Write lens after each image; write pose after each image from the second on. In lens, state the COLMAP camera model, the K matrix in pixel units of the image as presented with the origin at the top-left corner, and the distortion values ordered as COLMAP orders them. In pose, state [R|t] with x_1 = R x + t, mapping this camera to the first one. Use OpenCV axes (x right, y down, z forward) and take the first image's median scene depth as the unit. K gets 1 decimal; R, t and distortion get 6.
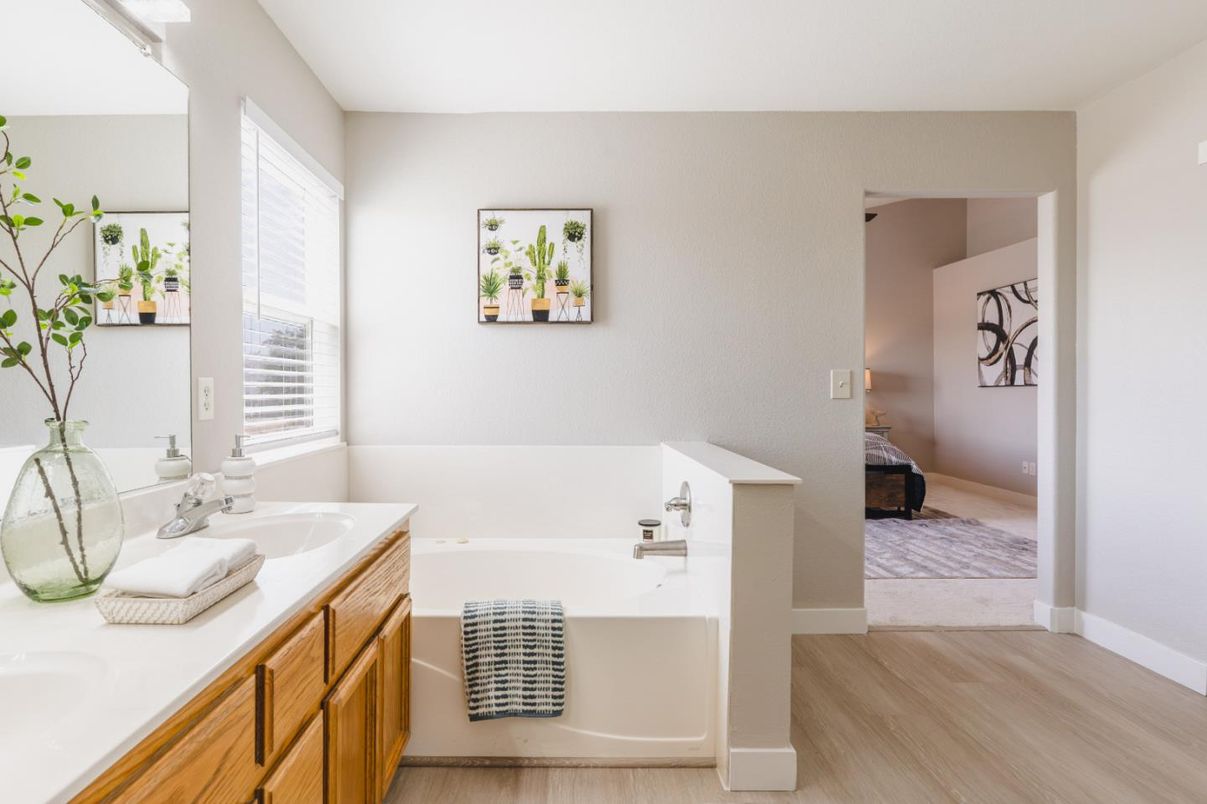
lens RADIAL K [[618.0, 0, 559.5], [0, 618.0, 373.0], [0, 0, 1]] dist [0.001935, -0.002498]
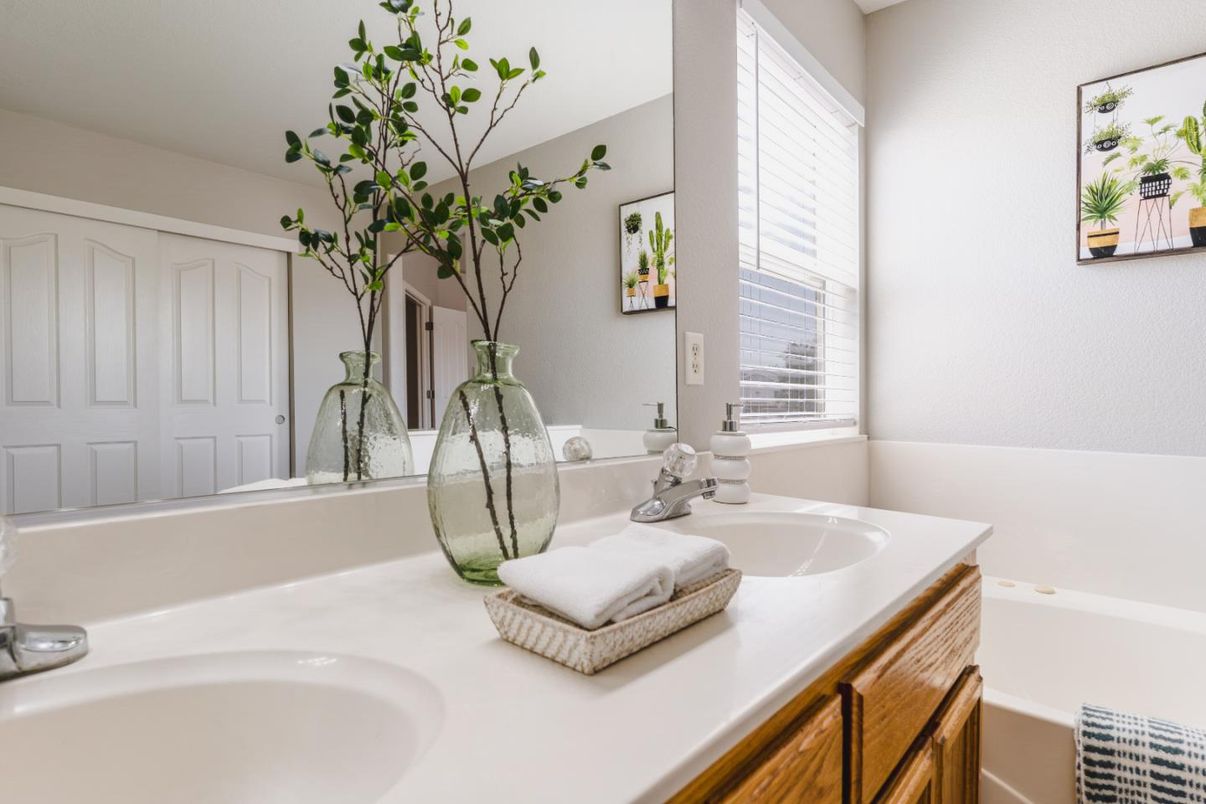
lens RADIAL K [[617.5, 0, 602.3], [0, 617.5, 404.3], [0, 0, 1]] dist [0.001935, -0.002498]
pose [[0.746991, 0.013042, -0.664706, -0.116631], [0.009381, 0.999501, 0.030153, 0.072676], [0.664768, -0.028759, 0.746496, 0.297967]]
